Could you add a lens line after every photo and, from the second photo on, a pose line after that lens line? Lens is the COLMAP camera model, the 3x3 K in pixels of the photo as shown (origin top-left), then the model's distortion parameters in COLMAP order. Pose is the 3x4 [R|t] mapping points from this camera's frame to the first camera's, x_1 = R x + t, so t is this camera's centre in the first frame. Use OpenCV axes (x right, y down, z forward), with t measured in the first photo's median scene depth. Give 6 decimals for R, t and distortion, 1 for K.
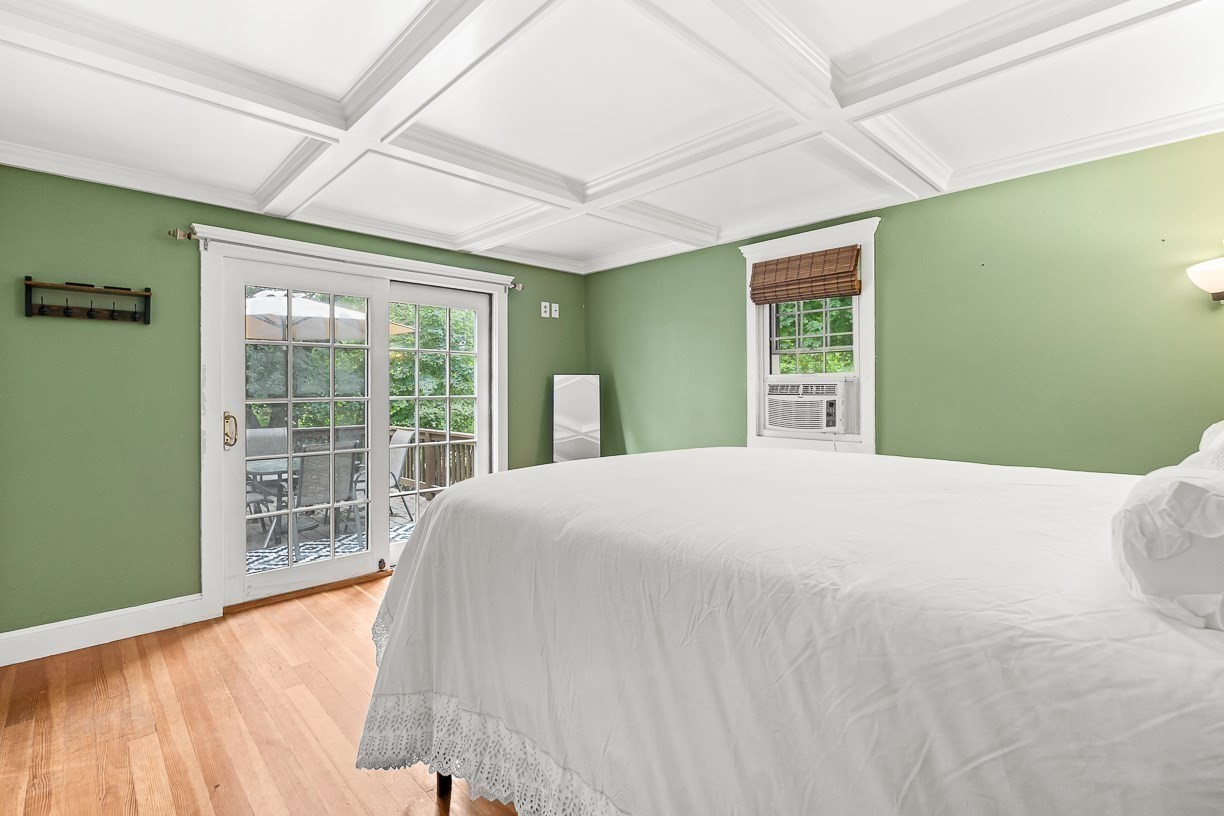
lens RADIAL K [[538.6, 0, 616.4], [0, 538.6, 406.7], [0, 0, 1]] dist [-0.002316, -0.000333]
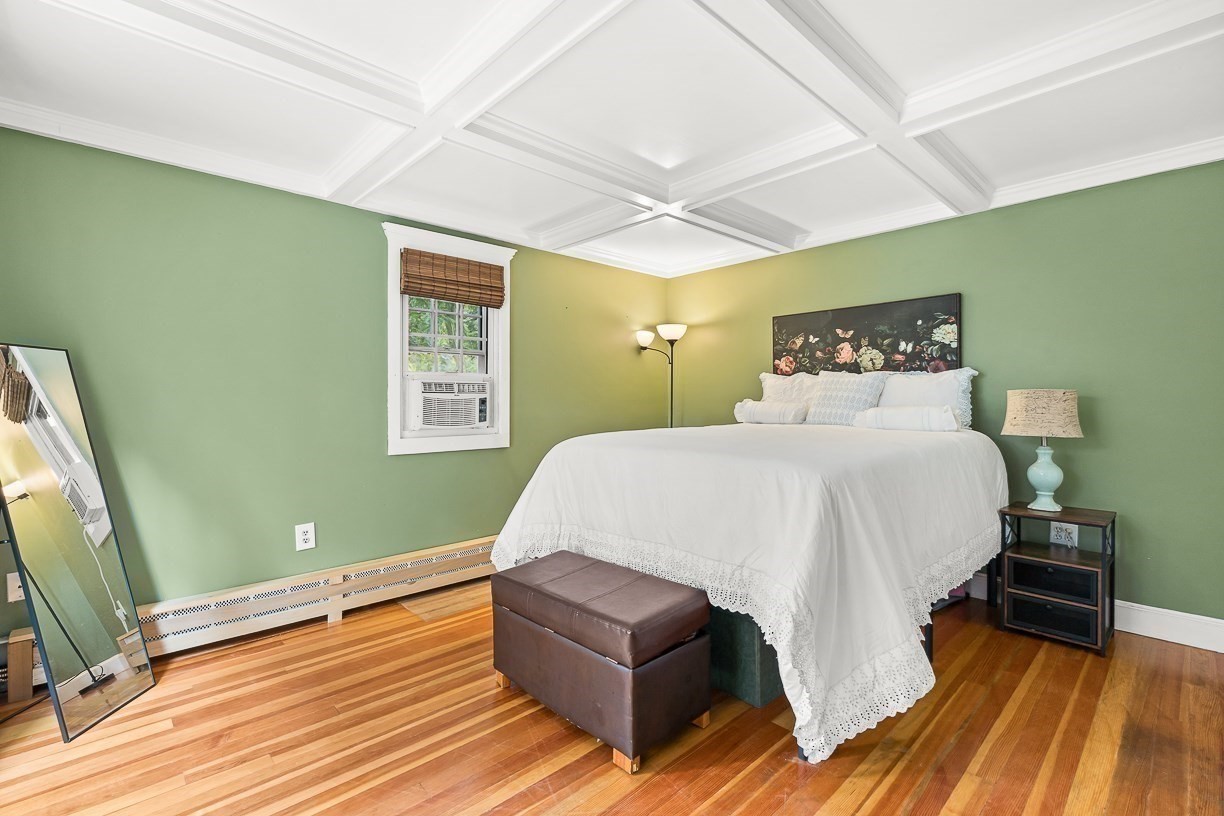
lens RADIAL K [[538.6, 0, 616.4], [0, 538.6, 406.7], [0, 0, 1]] dist [-0.002316, -0.000333]
pose [[0.042130, -0.013282, 0.999024, -0.683991], [0.032495, 0.999401, 0.011917, 0.001771], [-0.998584, 0.031961, 0.042537, 0.659940]]
